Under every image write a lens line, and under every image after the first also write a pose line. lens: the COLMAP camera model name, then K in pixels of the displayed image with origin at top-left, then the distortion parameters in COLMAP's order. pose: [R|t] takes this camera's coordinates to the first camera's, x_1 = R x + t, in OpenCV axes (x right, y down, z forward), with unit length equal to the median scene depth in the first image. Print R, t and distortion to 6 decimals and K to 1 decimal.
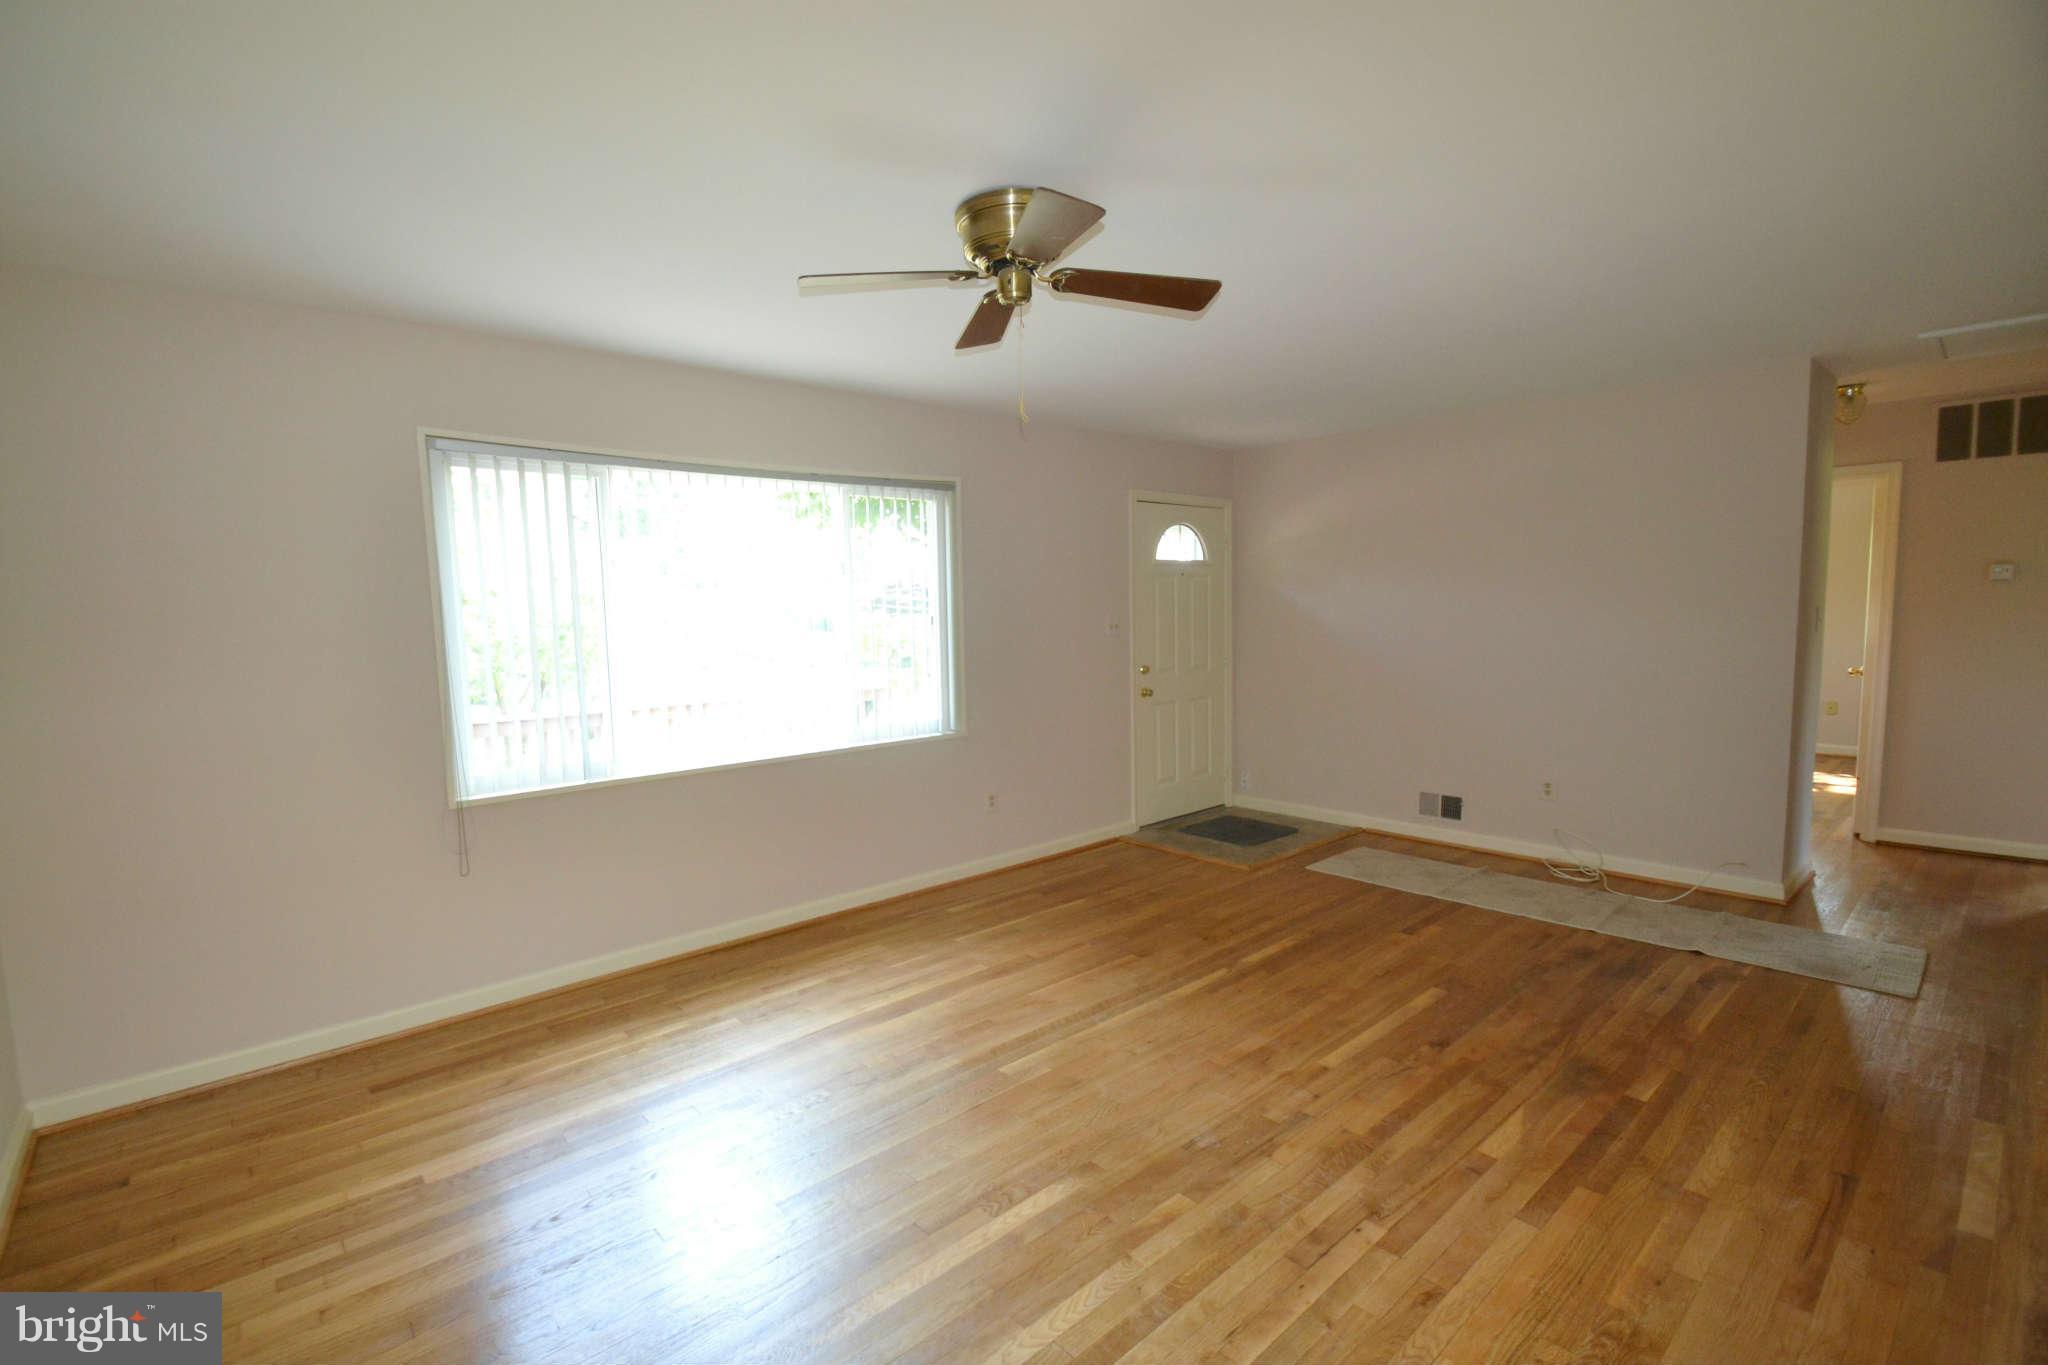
lens RADIAL K [[908.9, 0, 1015.4], [0, 908.9, 679.7], [0, 0, 1]] dist [-0.003325, -0.000673]
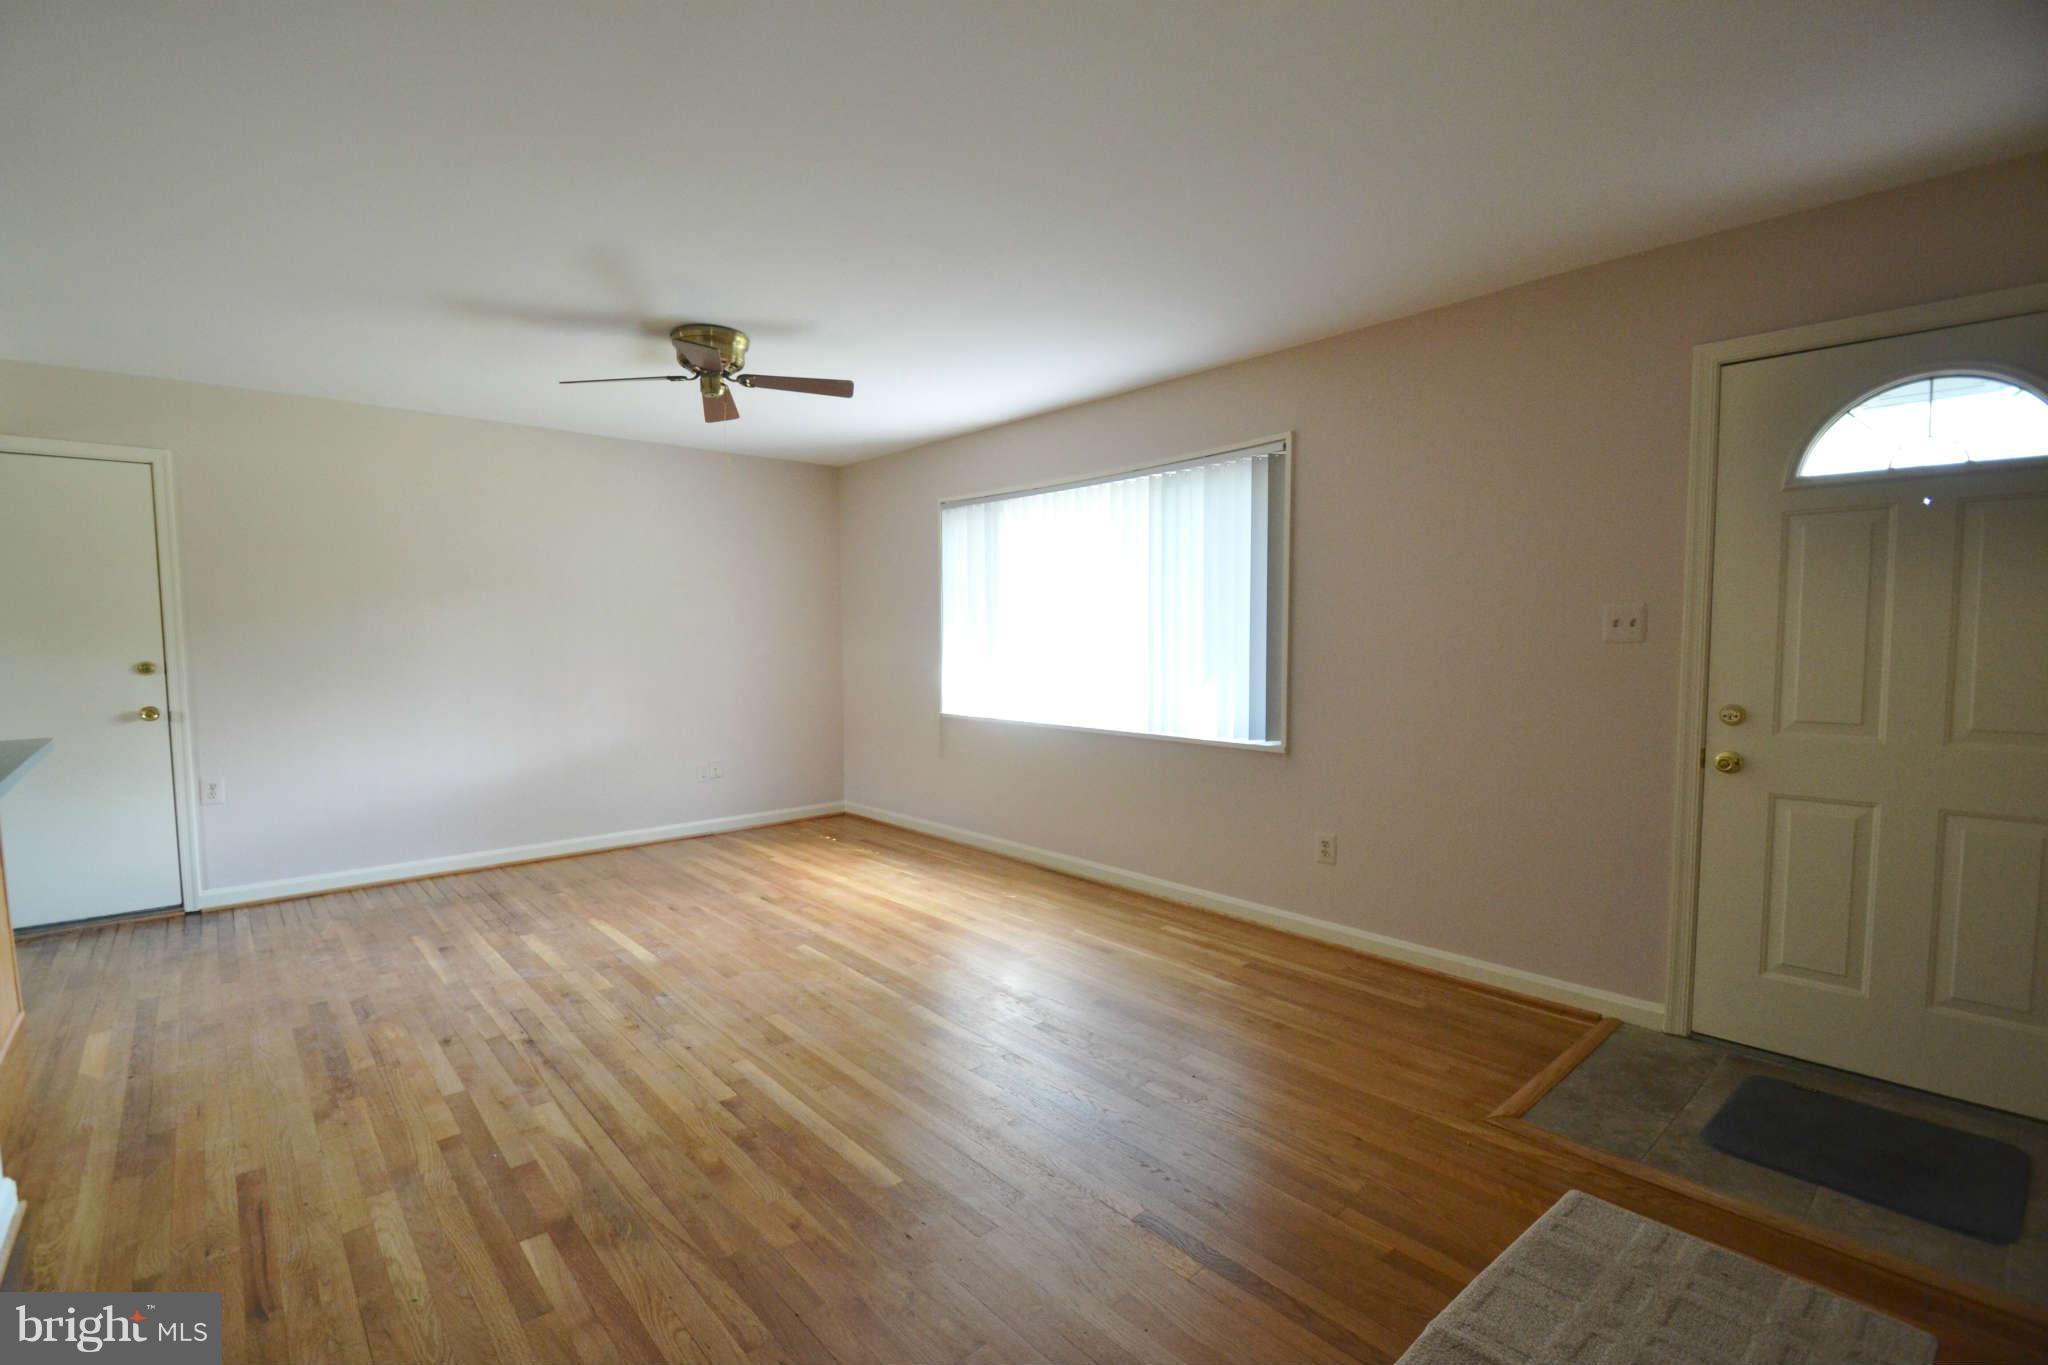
lens RADIAL K [[970.6, 0, 1016.0], [0, 970.6, 694.9], [0, 0, 1]] dist [0.009692, -0.000915]
pose [[-0.021272, 0.086880, -0.995992, 1.460350], [-0.071980, 0.993499, 0.088200, -0.089255], [0.997179, 0.073568, -0.014880, 1.394758]]
